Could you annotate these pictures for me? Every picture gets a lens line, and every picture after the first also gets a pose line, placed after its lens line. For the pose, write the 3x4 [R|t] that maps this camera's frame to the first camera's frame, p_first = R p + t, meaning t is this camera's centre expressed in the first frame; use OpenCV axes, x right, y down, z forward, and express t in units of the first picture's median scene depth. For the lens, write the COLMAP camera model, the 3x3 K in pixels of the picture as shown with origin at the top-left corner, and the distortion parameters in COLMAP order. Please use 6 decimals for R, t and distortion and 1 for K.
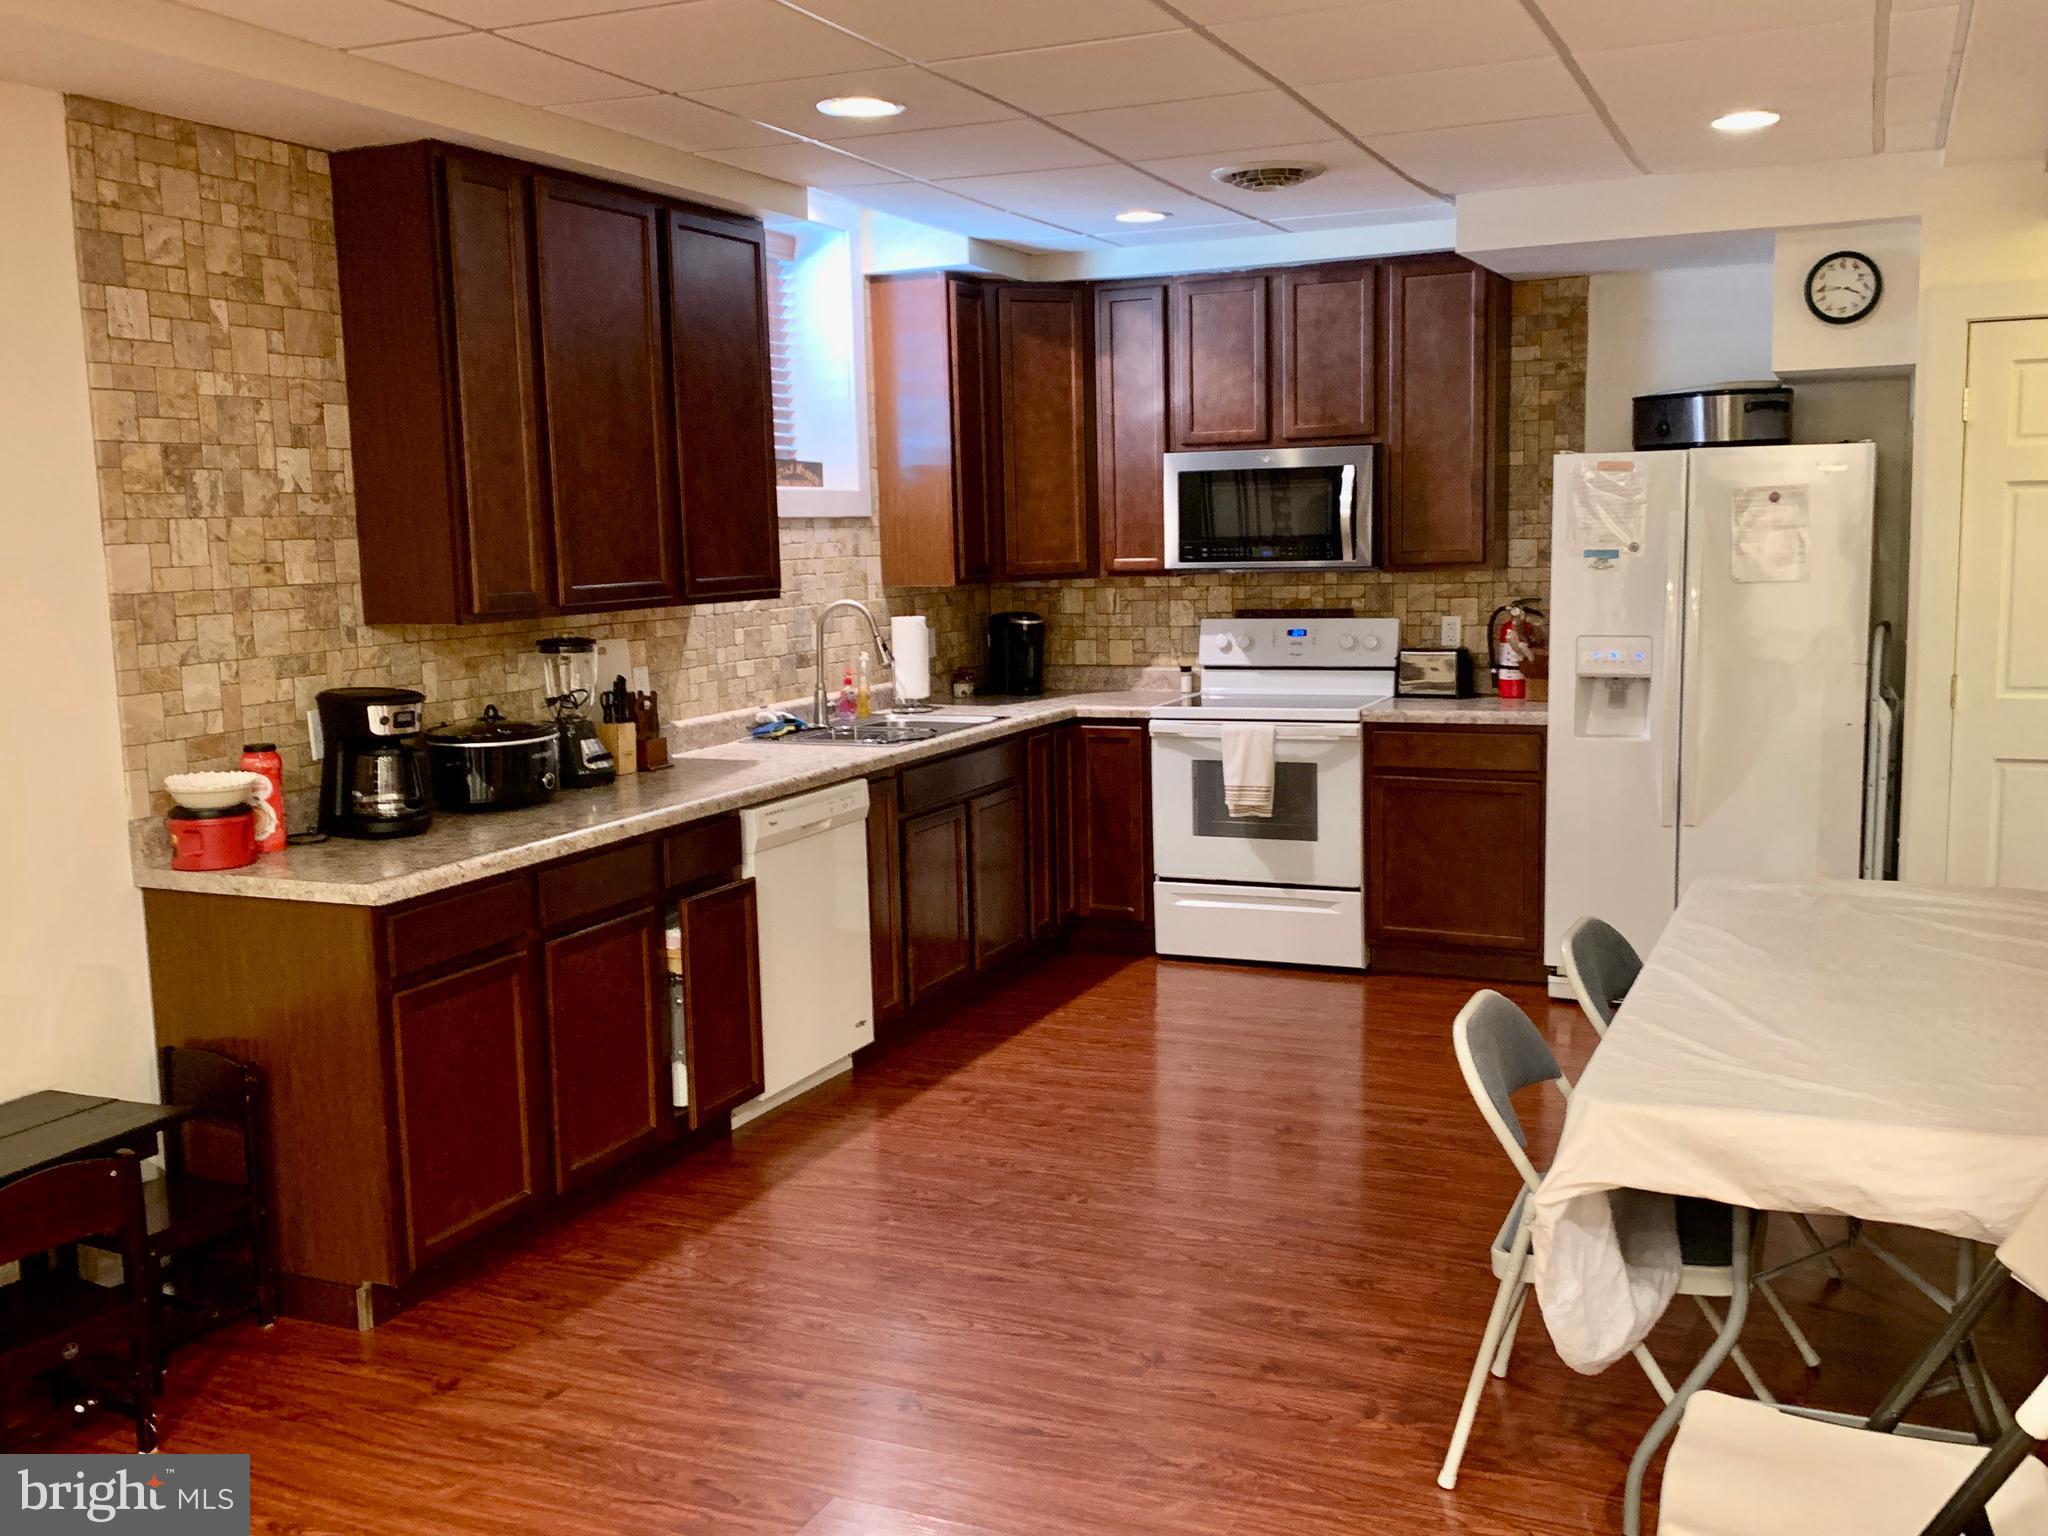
lens RADIAL K [[1931.4, 0, 1024.0], [0, 1931.4, 768.0], [0, 0, 1]] dist [0.208509, -0.540038]
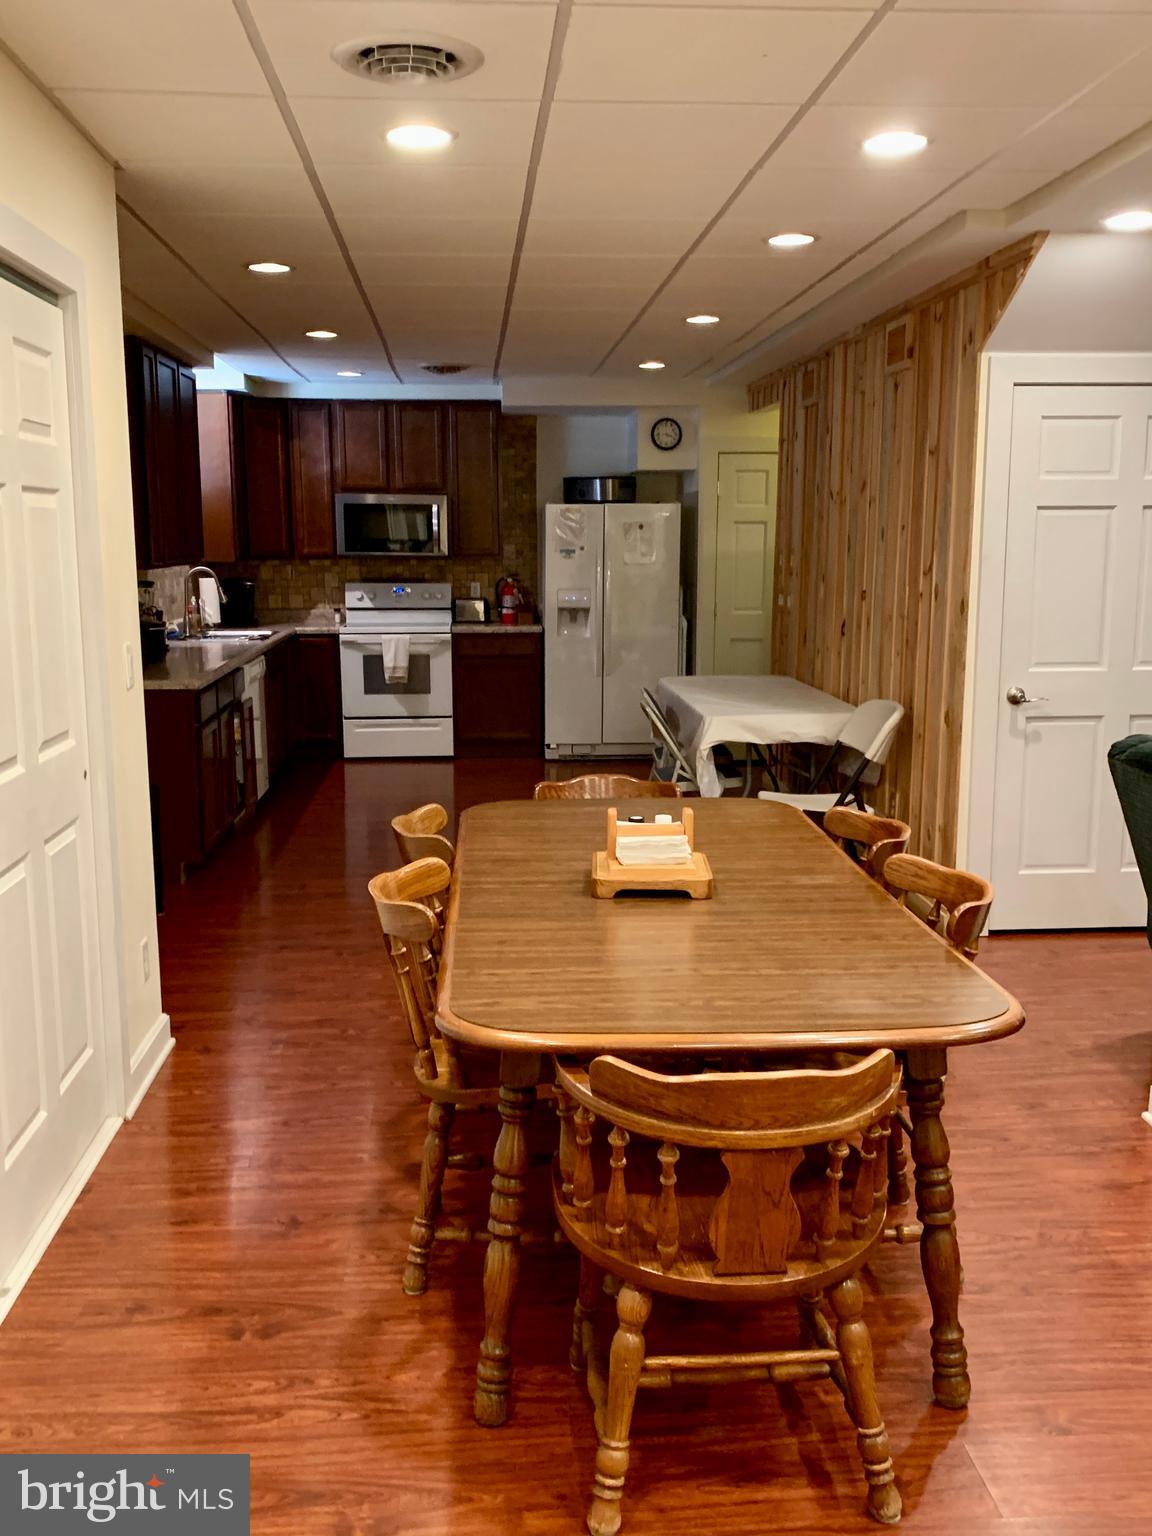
lens RADIAL K [[1448.6, 0, 578.8], [0, 1448.6, 779.8], [0, 0, 1]] dist [0.208509, -0.540038]
pose [[0.886608, -0.057210, 0.458971, -0.401306], [0.041005, 0.998136, 0.045206, 0.064077], [-0.460701, -0.021259, 0.887301, -0.397252]]
